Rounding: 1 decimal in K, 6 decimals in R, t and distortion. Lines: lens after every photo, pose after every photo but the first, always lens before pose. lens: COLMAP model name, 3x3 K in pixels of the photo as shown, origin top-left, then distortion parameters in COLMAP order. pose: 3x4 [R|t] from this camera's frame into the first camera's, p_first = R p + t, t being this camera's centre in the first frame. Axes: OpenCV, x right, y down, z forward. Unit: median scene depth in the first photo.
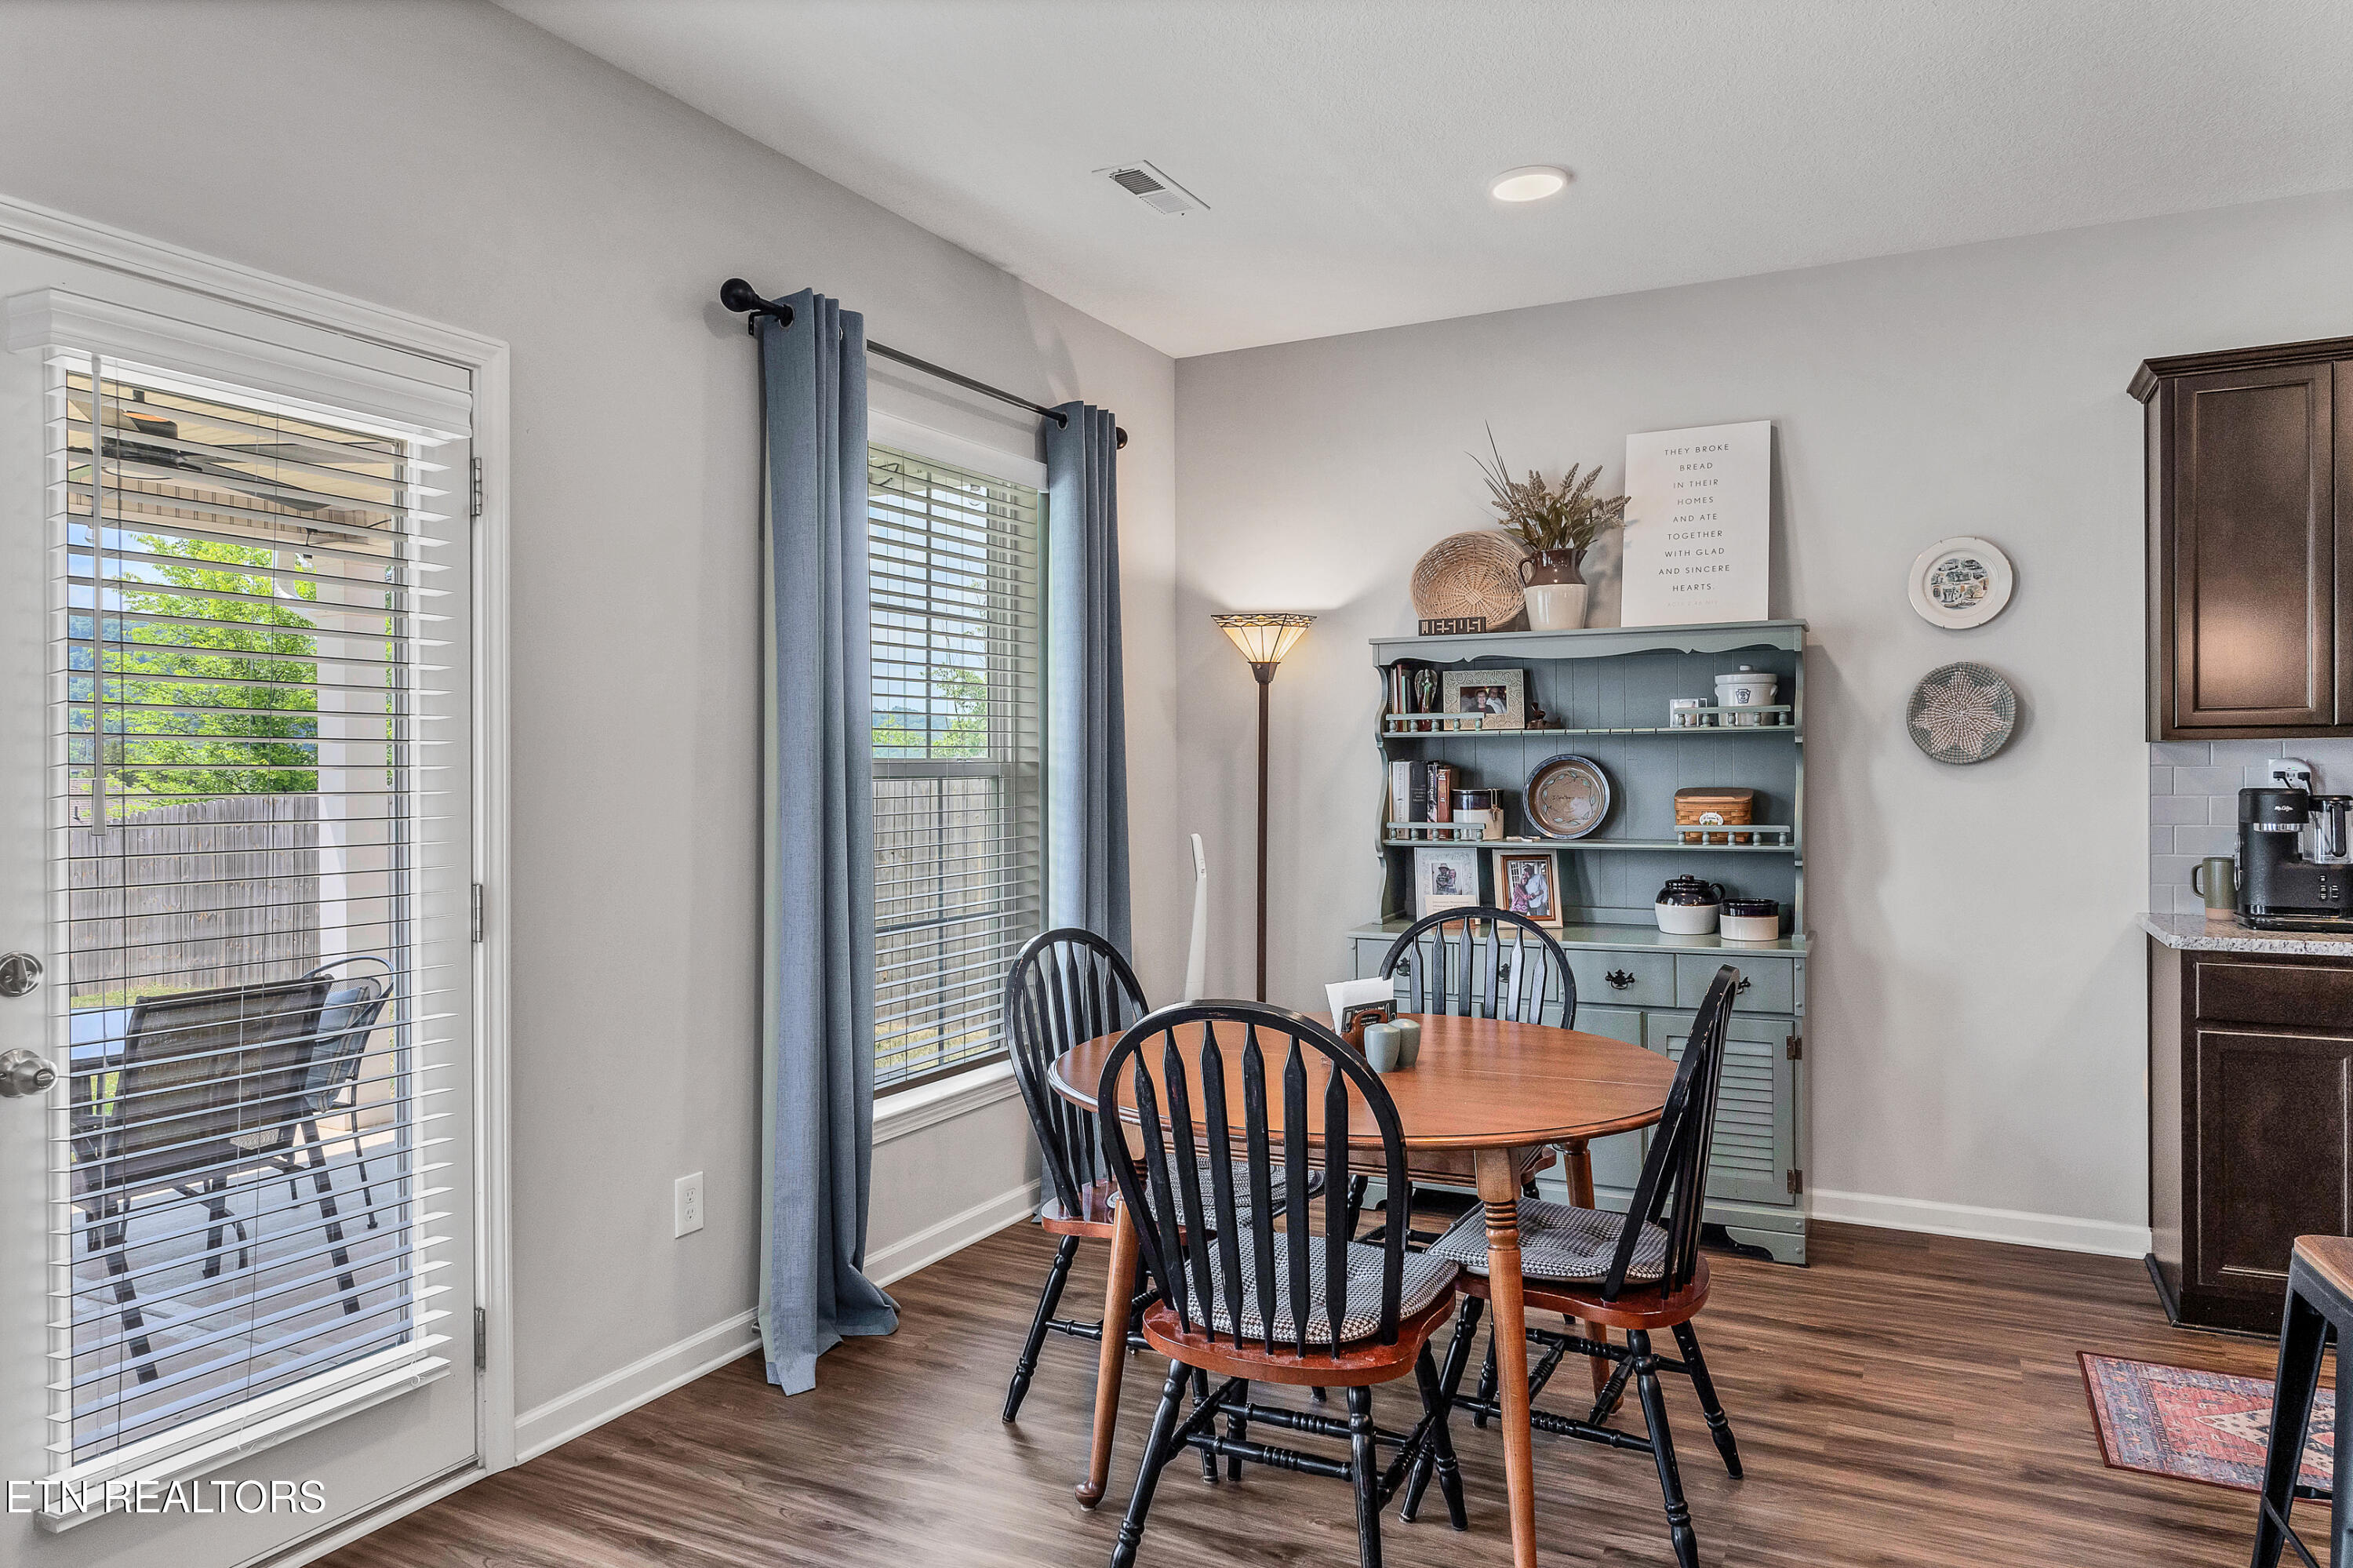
lens RADIAL K [[1490.2, 0, 1172.8], [0, 1490.2, 773.8], [0, 0, 1]] dist [0.003884, -0.001456]
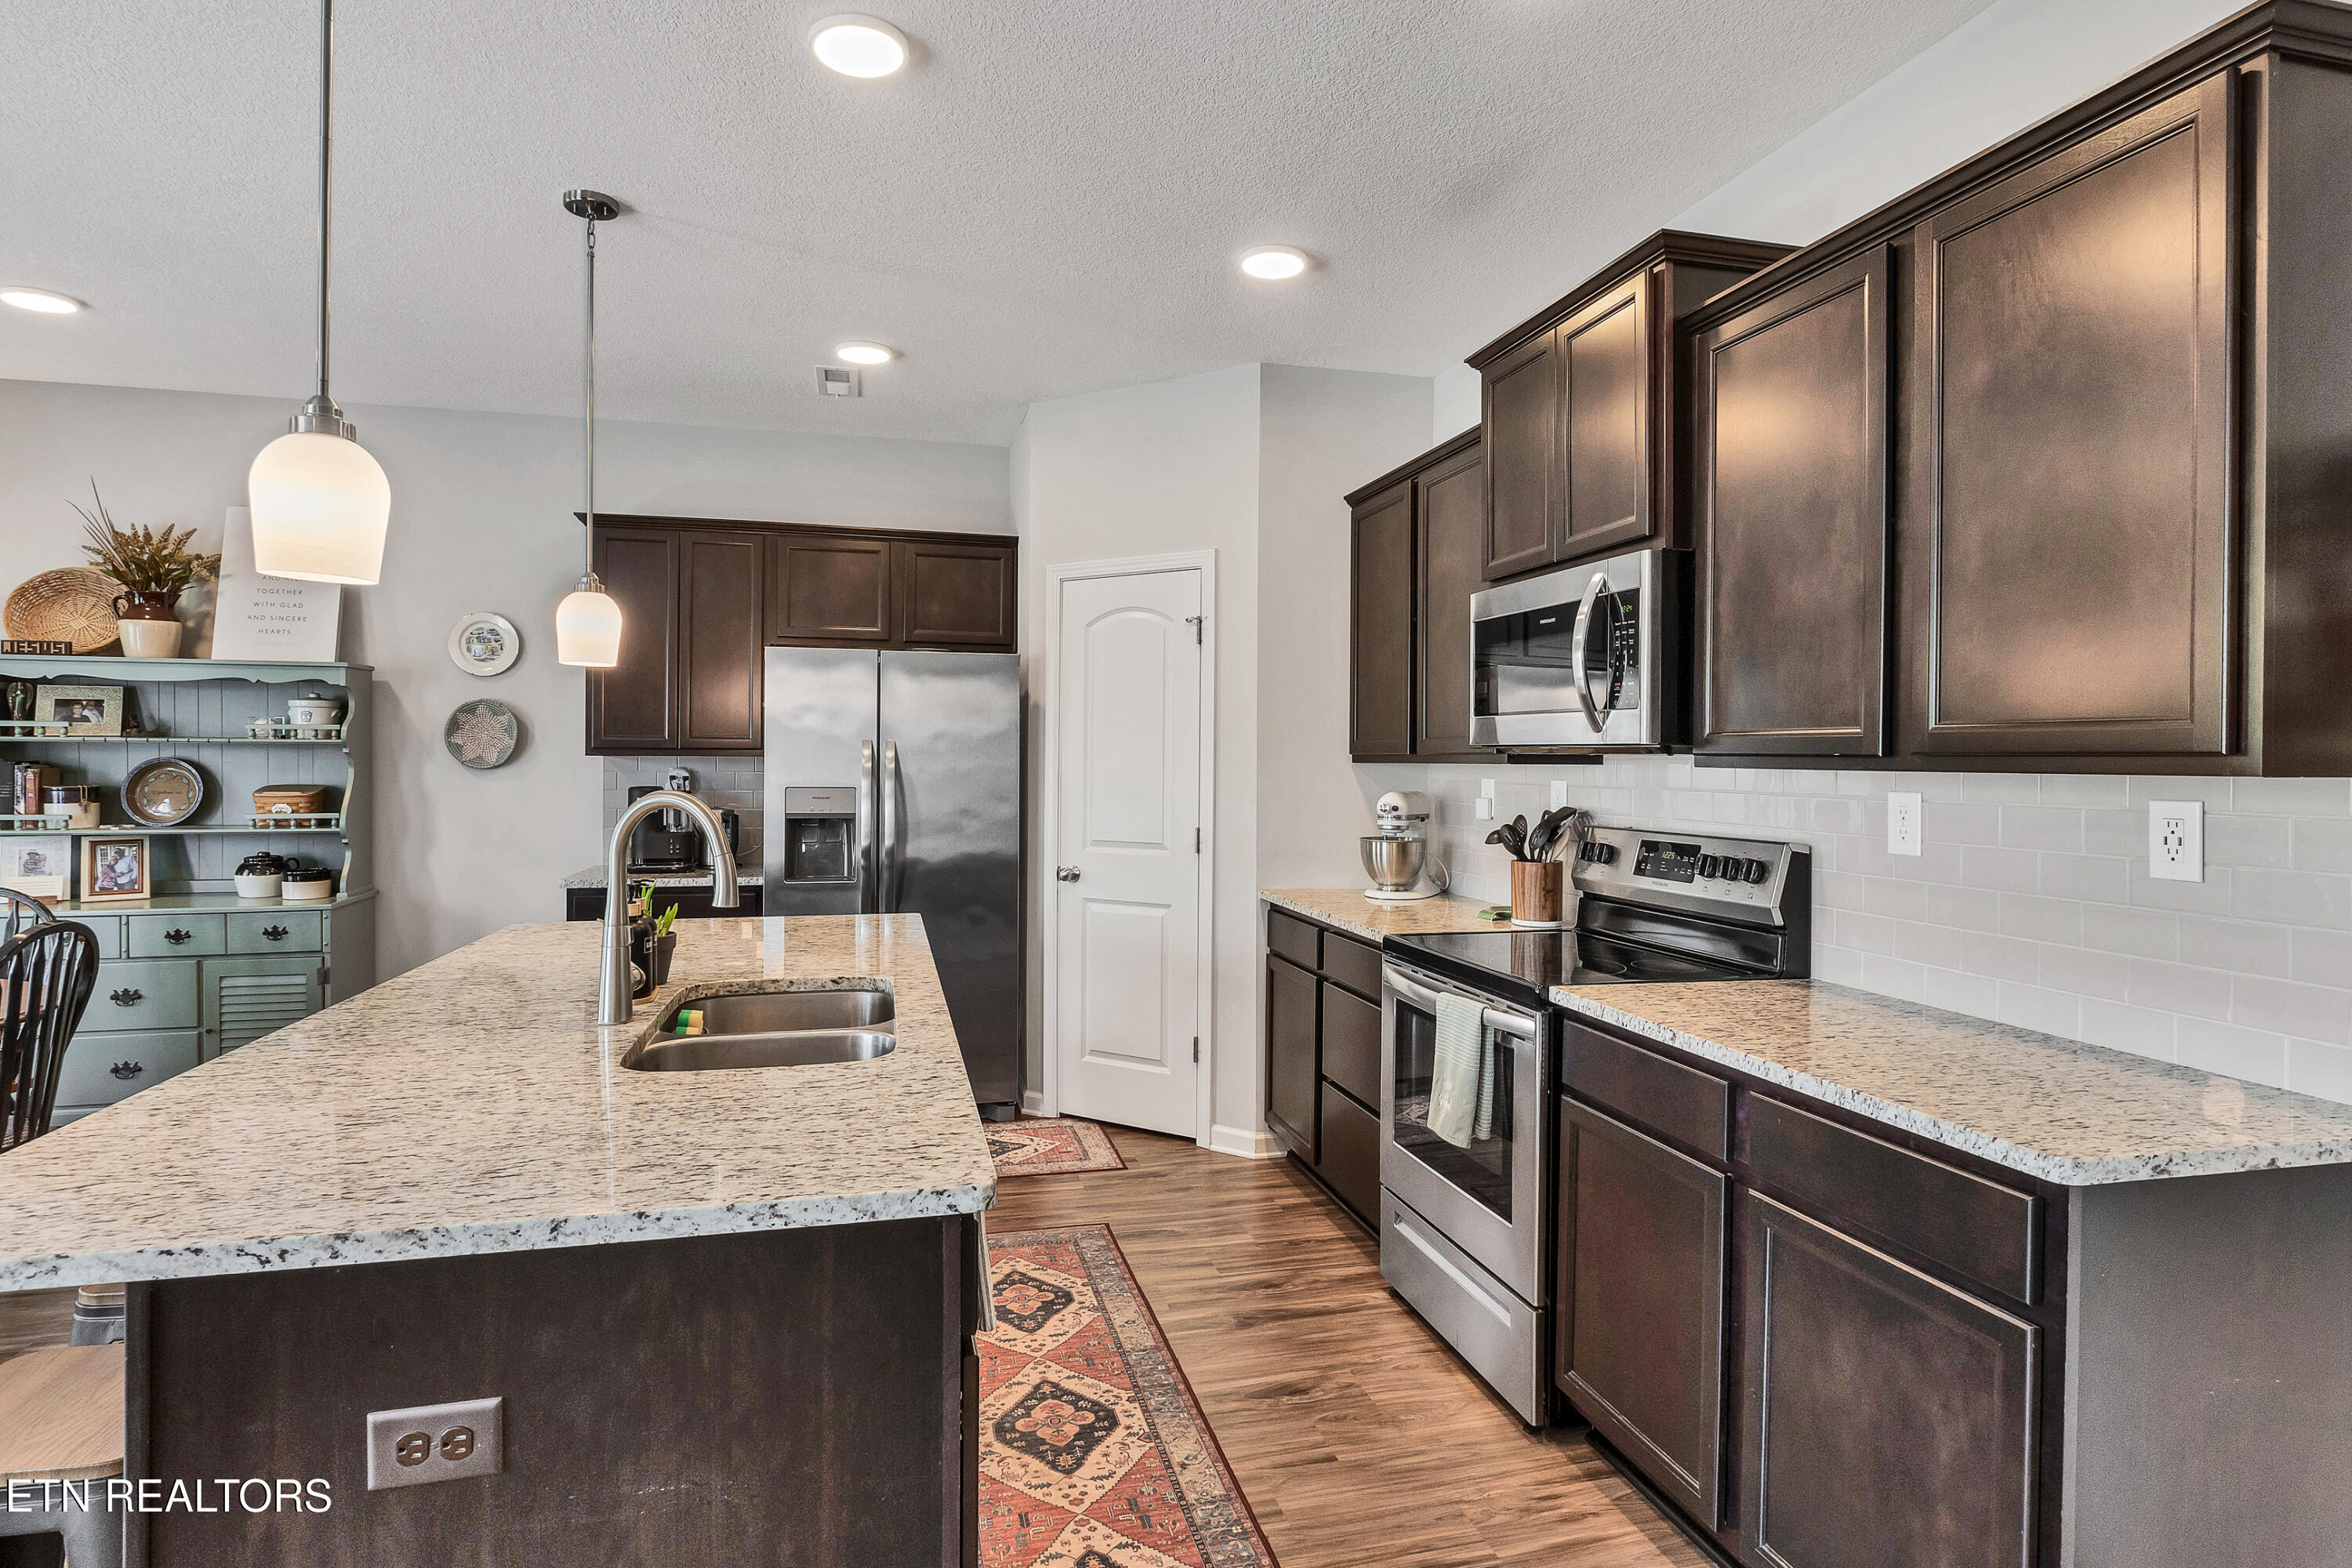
lens RADIAL K [[1240.3, 0, 1160.6], [0, 1240.3, 754.6], [0, 0, 1]] dist [-0.007934, 0.005577]
pose [[0.766377, 0.011613, 0.642286, 0.242990], [-0.009531, 0.999932, -0.006707, -0.016783], [-0.642320, -0.000982, 0.766436, -0.318818]]
